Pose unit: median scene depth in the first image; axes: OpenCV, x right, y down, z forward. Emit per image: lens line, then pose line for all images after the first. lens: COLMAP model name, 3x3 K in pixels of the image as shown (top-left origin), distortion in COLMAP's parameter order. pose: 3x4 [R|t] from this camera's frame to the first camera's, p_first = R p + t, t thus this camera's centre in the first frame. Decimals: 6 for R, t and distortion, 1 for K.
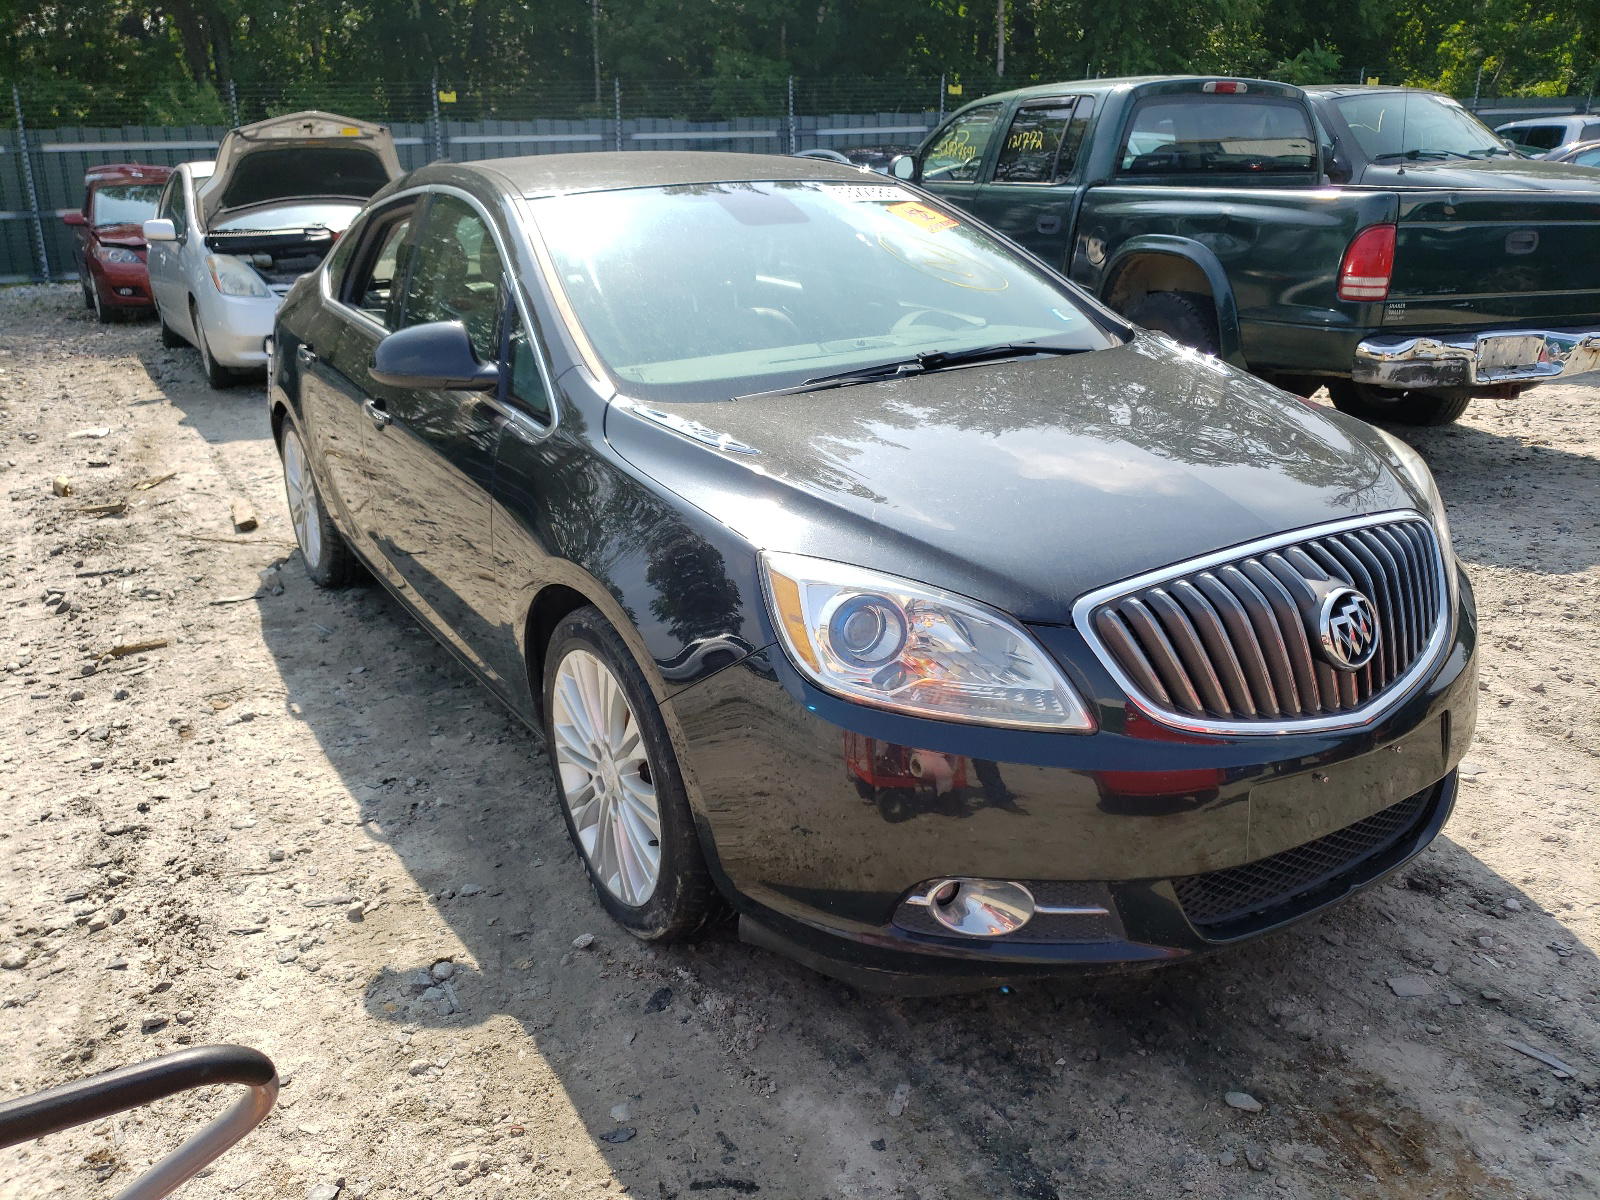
lens RADIAL K [[1253.3, 0, 800.0], [0, 1253.3, 600.0], [0, 0, 1]] dist [0.002396, 0.031727]
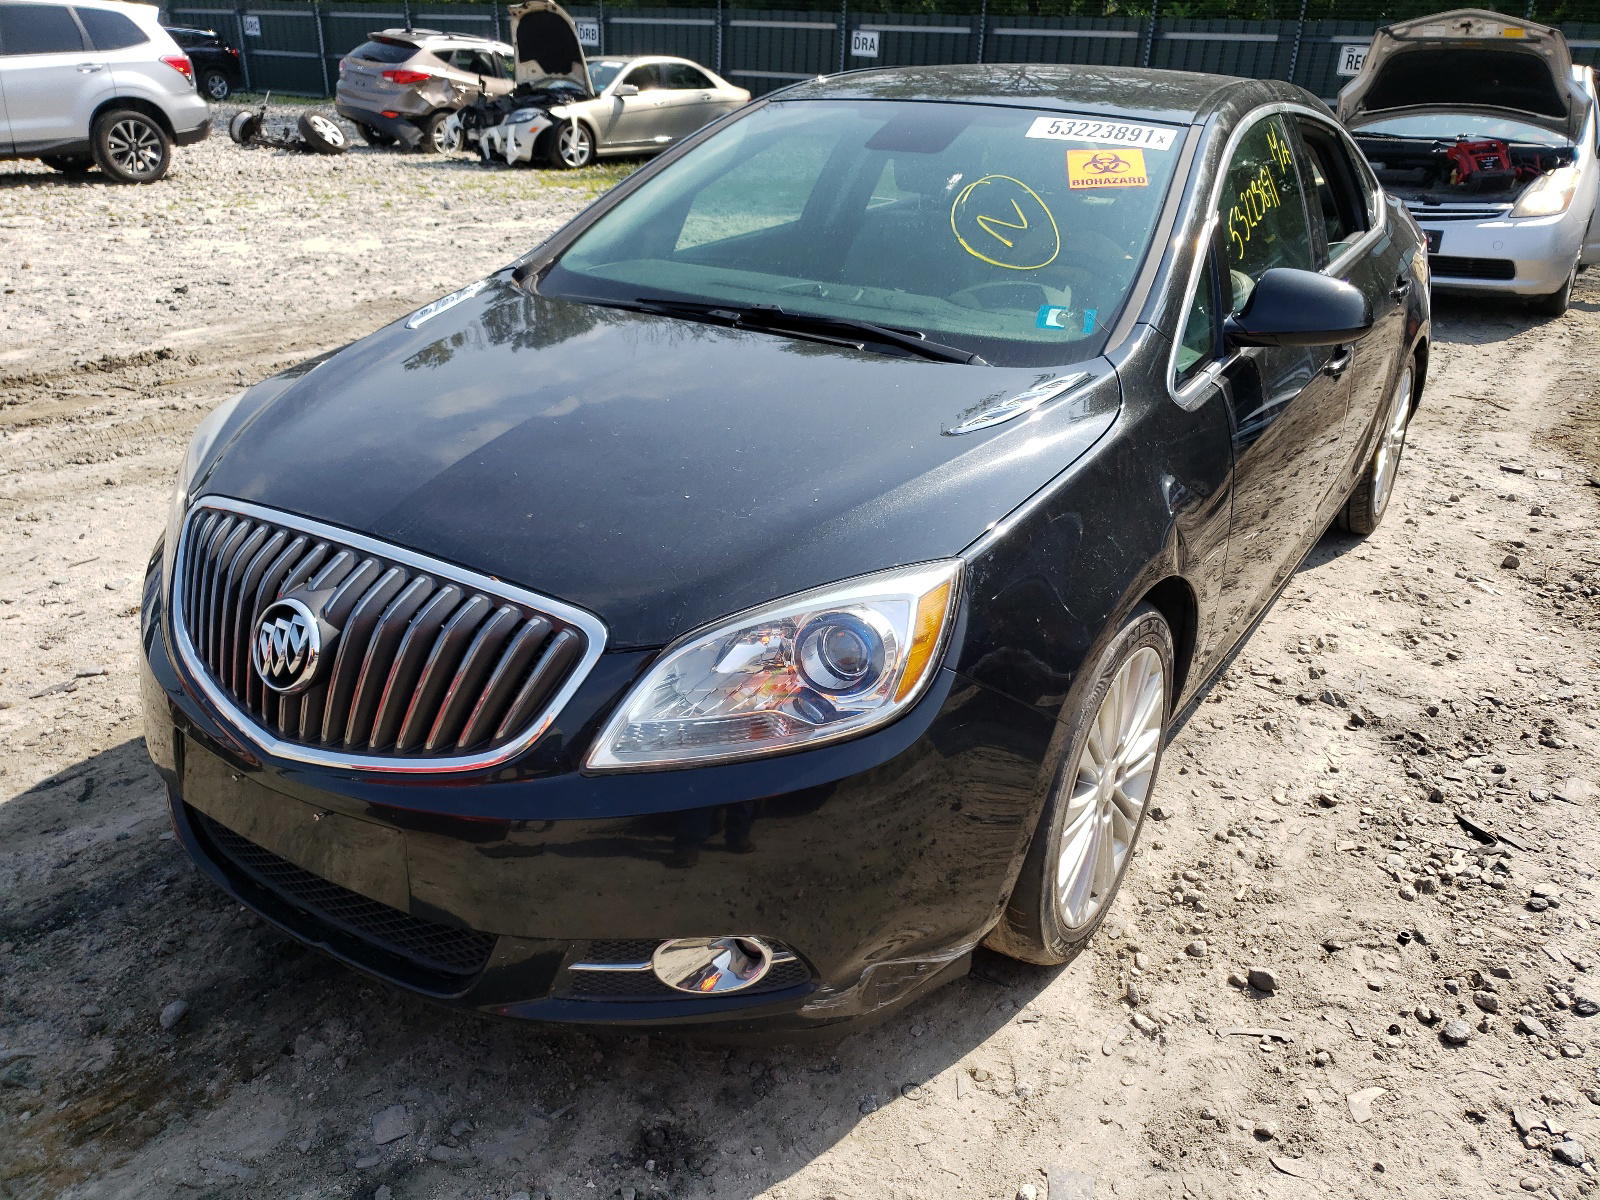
lens RADIAL K [[1253.3, 0, 800.0], [0, 1253.3, 600.0], [0, 0, 1]] dist [0.002396, 0.031727]
pose [[0.460617, 0.403576, -0.790543, 0.270394], [-0.345643, 0.901905, 0.259035, -0.074874], [0.817535, 0.153930, 0.554926, 0.170240]]
